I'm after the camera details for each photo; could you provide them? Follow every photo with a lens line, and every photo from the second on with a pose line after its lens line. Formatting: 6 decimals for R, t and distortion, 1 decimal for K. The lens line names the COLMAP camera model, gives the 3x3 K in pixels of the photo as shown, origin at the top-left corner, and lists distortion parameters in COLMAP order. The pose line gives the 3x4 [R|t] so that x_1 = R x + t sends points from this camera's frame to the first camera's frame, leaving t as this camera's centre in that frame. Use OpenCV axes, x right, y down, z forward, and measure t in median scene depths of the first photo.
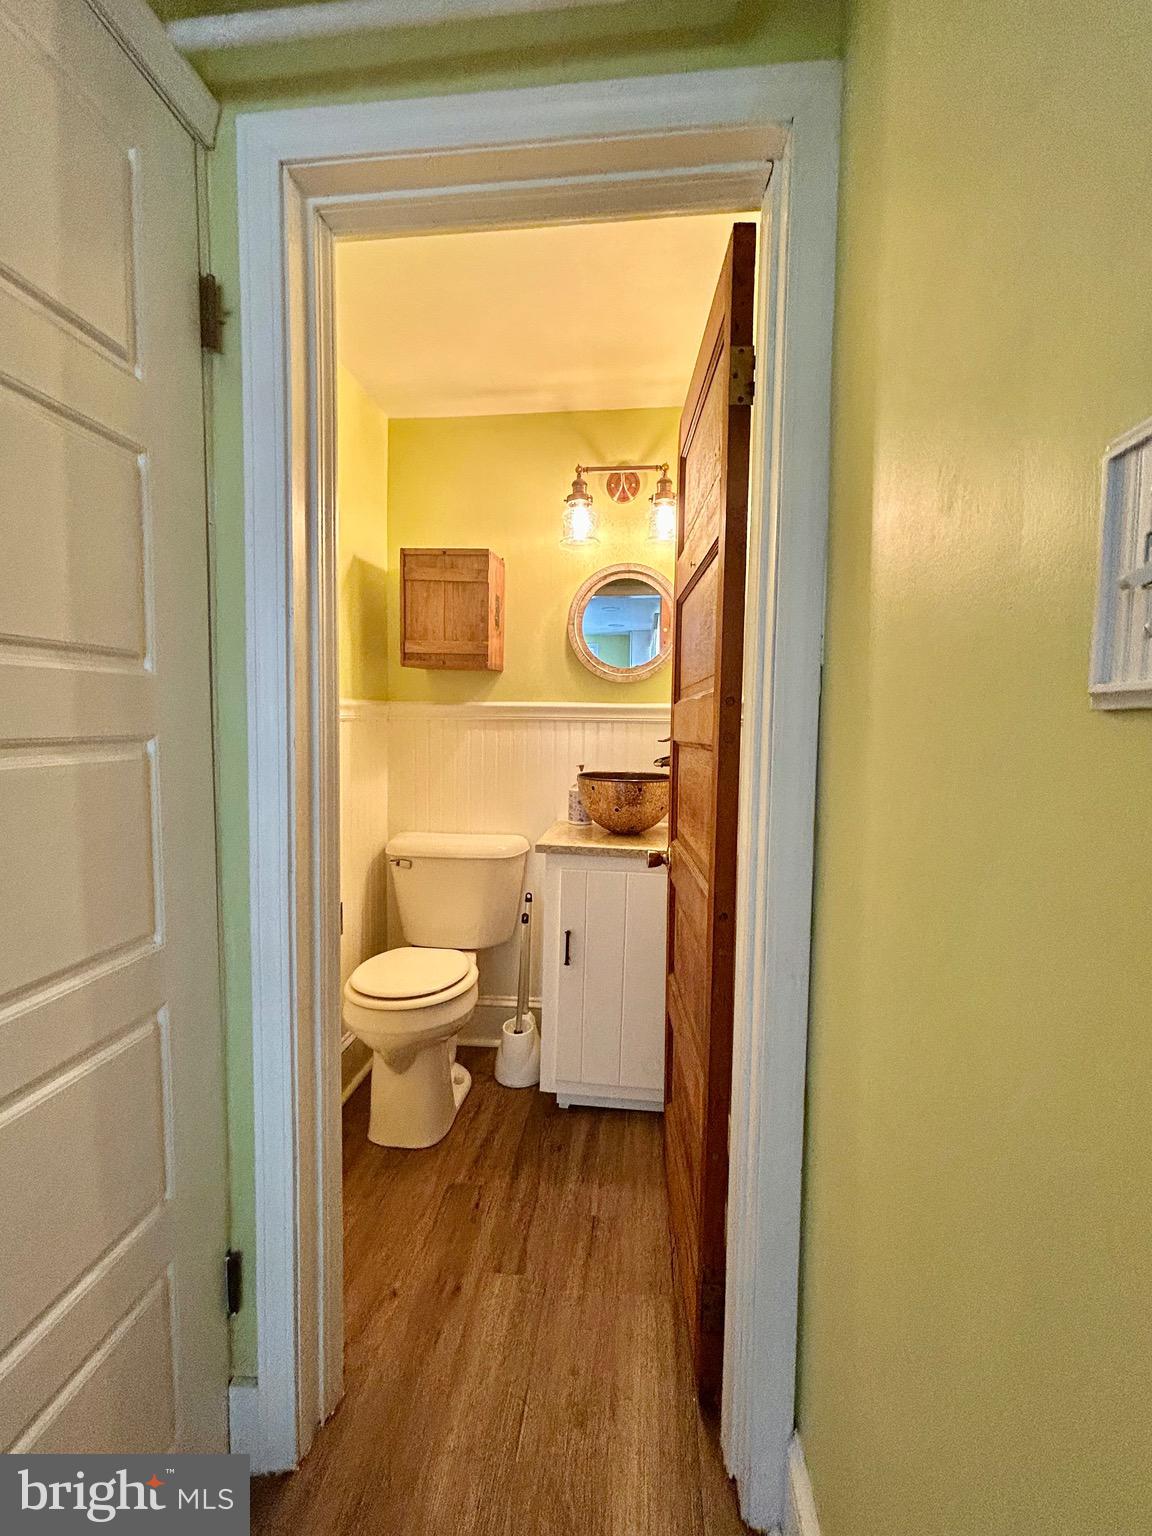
lens RADIAL K [[618.9, 0, 579.1], [0, 618.9, 762.0], [0, 0, 1]] dist [-0.002692, -0.000506]
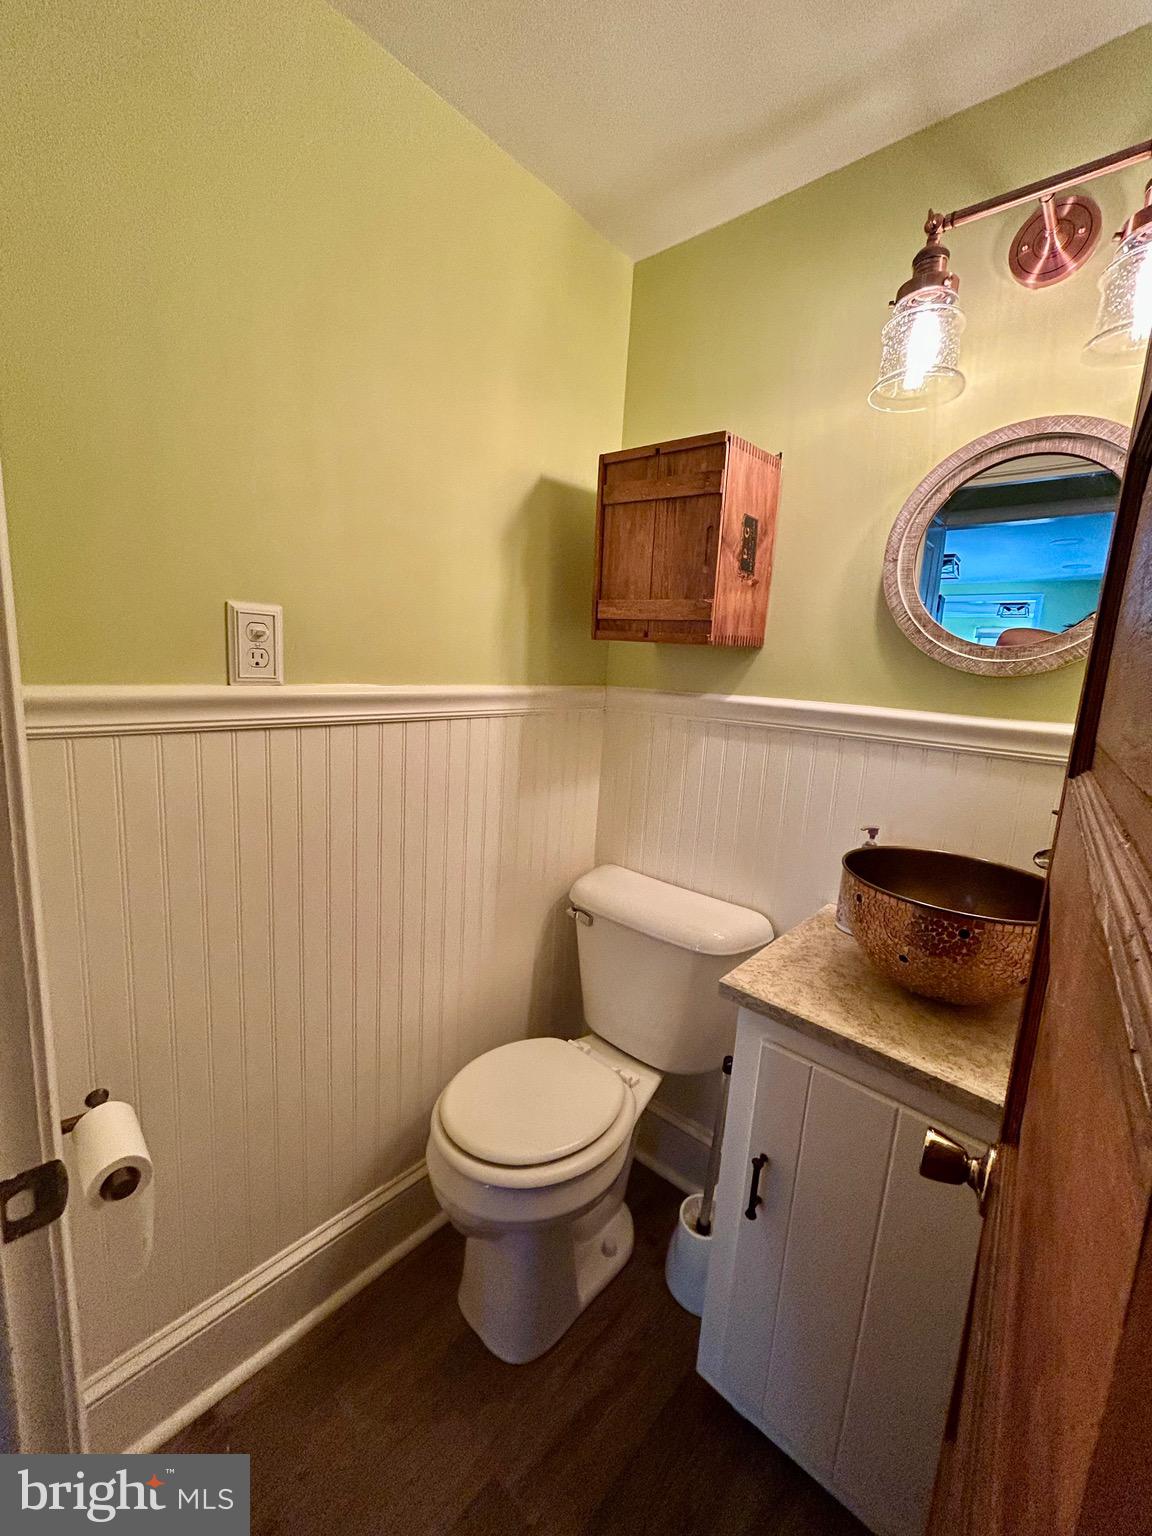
lens RADIAL K [[618.9, 0, 570.6], [0, 618.9, 770.1], [0, 0, 1]] dist [-0.002692, -0.000506]
pose [[0.815778, 0.128956, -0.563805, 0.091660], [-0.088586, 0.991183, 0.098532, -0.078618], [0.571541, -0.030435, 0.820009, 0.434163]]
